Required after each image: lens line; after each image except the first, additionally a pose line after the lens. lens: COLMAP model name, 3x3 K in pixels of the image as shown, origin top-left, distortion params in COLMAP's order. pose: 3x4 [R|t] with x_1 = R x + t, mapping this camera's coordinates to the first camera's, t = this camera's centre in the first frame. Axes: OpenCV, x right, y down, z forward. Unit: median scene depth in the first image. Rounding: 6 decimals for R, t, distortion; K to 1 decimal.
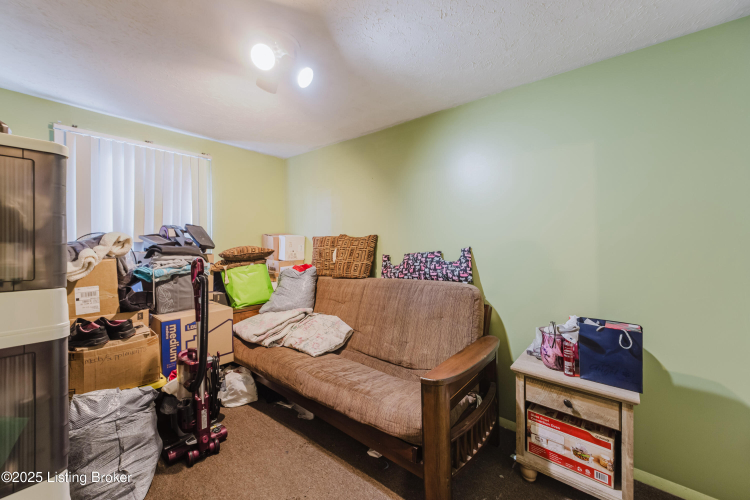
lens RADIAL K [[292.5, 0, 372.6], [0, 292.5, 242.3], [0, 0, 1]] dist [-0.002882, -0.000448]
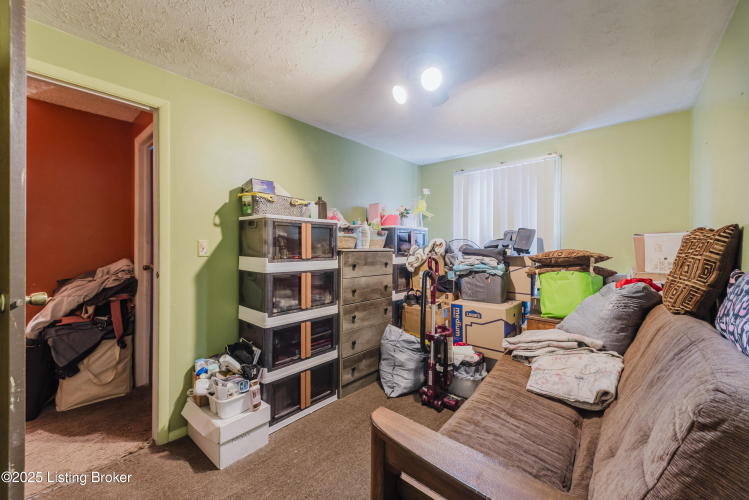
lens RADIAL K [[299.0, 0, 372.9], [0, 299.0, 251.9], [0, 0, 1]] dist [0.006456, -0.003173]
pose [[-0.033673, 0.015280, -0.999316, 0.509441], [-0.001142, 0.999882, 0.015327, 0.008389], [0.999432, 0.001658, -0.033651, 0.509575]]
